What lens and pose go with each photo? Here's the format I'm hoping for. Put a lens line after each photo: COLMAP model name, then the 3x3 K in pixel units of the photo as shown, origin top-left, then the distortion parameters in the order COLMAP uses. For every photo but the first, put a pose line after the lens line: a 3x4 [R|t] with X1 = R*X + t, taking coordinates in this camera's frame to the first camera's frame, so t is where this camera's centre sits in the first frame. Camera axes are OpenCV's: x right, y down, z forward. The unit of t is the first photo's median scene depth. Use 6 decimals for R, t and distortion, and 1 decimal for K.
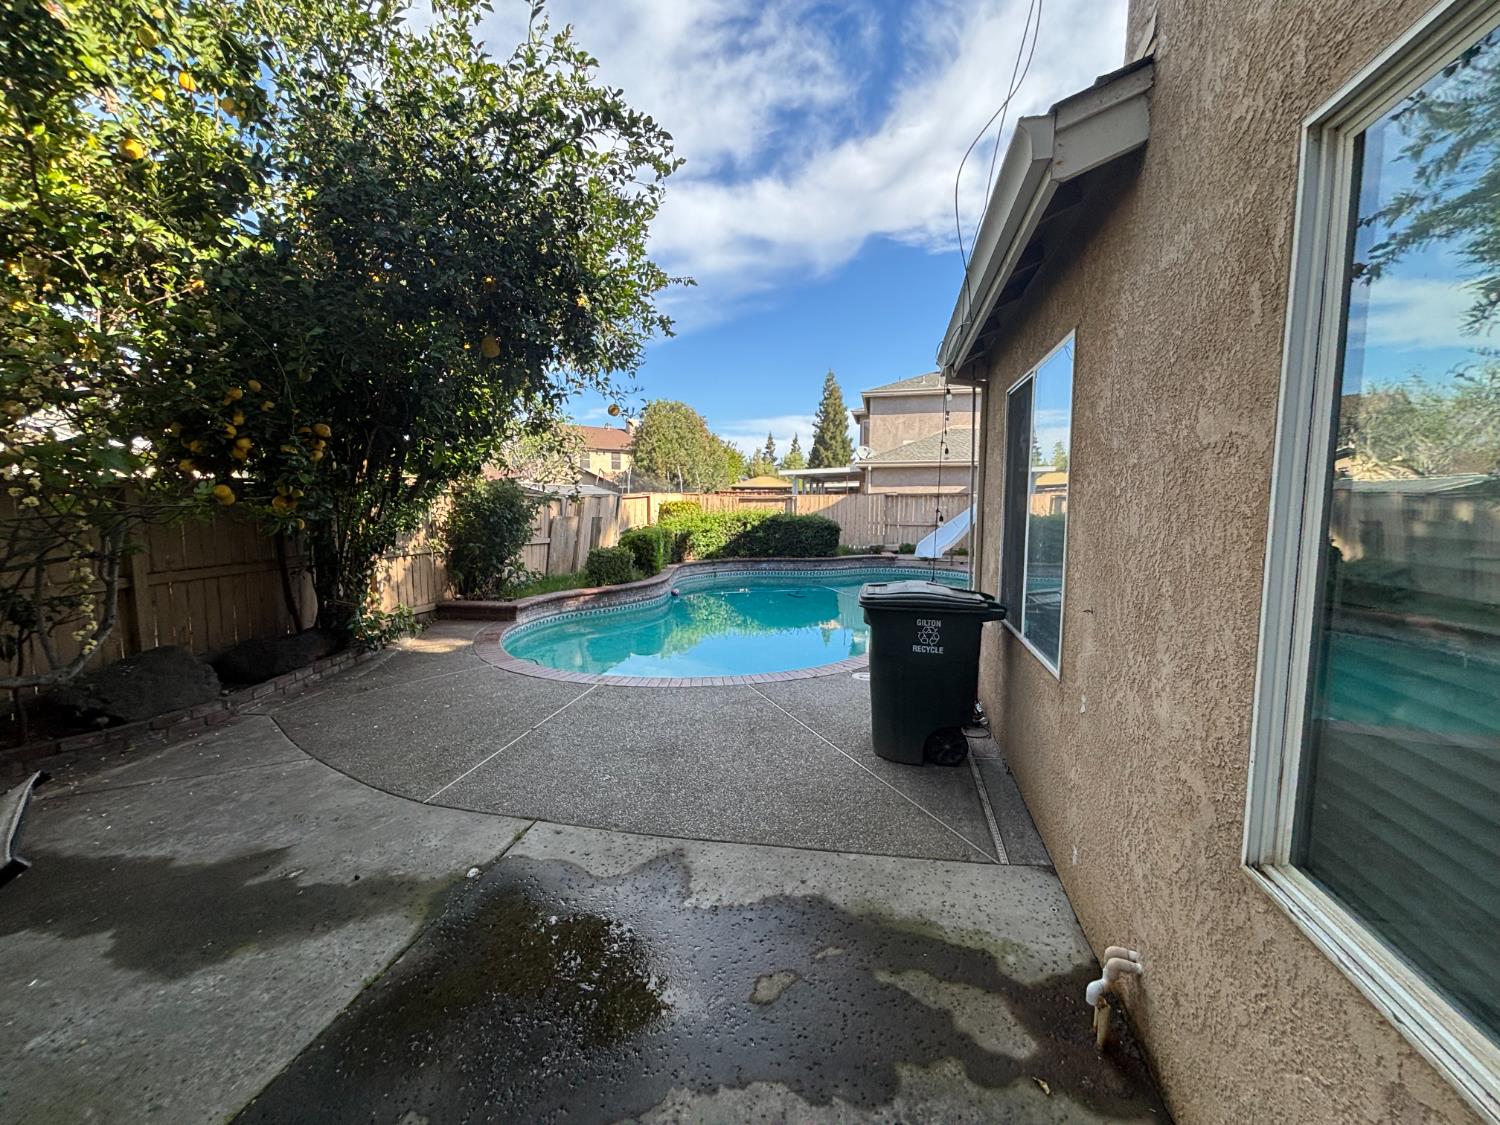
lens RADIAL K [[613.6, 0, 750.0], [0, 613.6, 562.5], [0, 0, 1]] dist [0.048840, 0.000023]
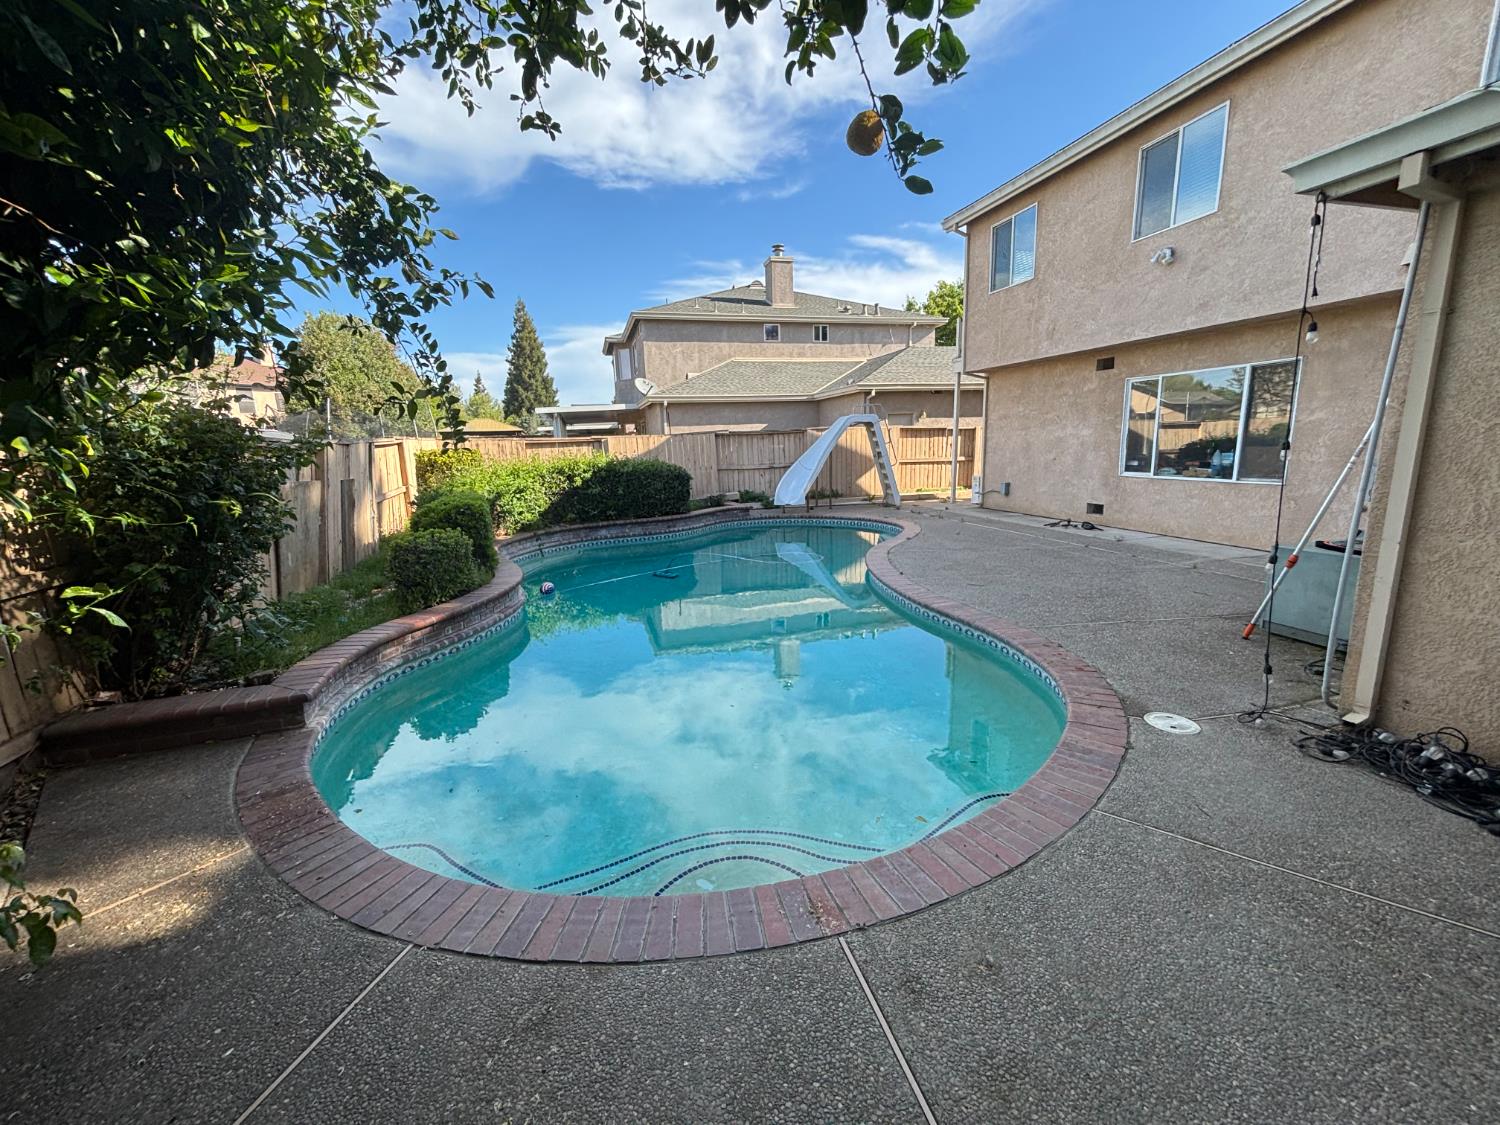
lens RADIAL K [[605.6, 0, 750.0], [0, 605.6, 562.5], [0, 0, 1]] dist [0.000287, 0.000156]
pose [[0.875582, -0.119883, 0.467957, -0.159886], [0.077371, 0.991013, 0.109116, -0.024291], [-0.476833, -0.059334, 0.876989, 0.266103]]
